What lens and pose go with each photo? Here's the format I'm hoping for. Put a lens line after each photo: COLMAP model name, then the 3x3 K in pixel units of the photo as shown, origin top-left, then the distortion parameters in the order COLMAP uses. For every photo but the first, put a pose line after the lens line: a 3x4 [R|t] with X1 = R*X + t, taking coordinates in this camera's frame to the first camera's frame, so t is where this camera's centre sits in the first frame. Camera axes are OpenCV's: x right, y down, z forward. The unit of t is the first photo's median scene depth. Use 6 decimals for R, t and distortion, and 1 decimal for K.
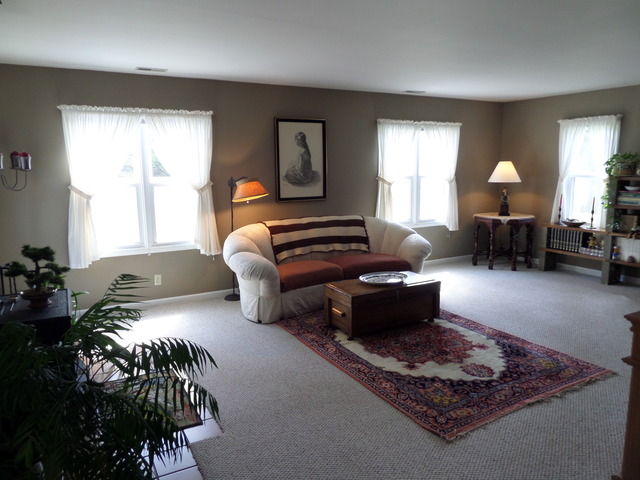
lens RADIAL K [[462.0, 0, 321.0], [0, 462.0, 239.8], [0, 0, 1]] dist [-0.004659, -0.008073]
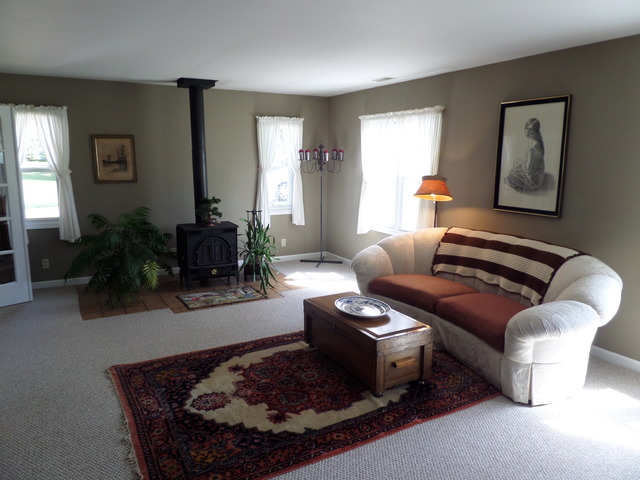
lens RADIAL K [[462.0, 0, 320.8], [0, 462.0, 238.5], [0, 0, 1]] dist [-0.004659, -0.008073]
pose [[0.014523, 0.185169, -0.982599, 0.694378], [-0.169750, 0.968895, 0.180077, -0.126076], [0.985380, 0.164181, 0.045504, 0.677433]]
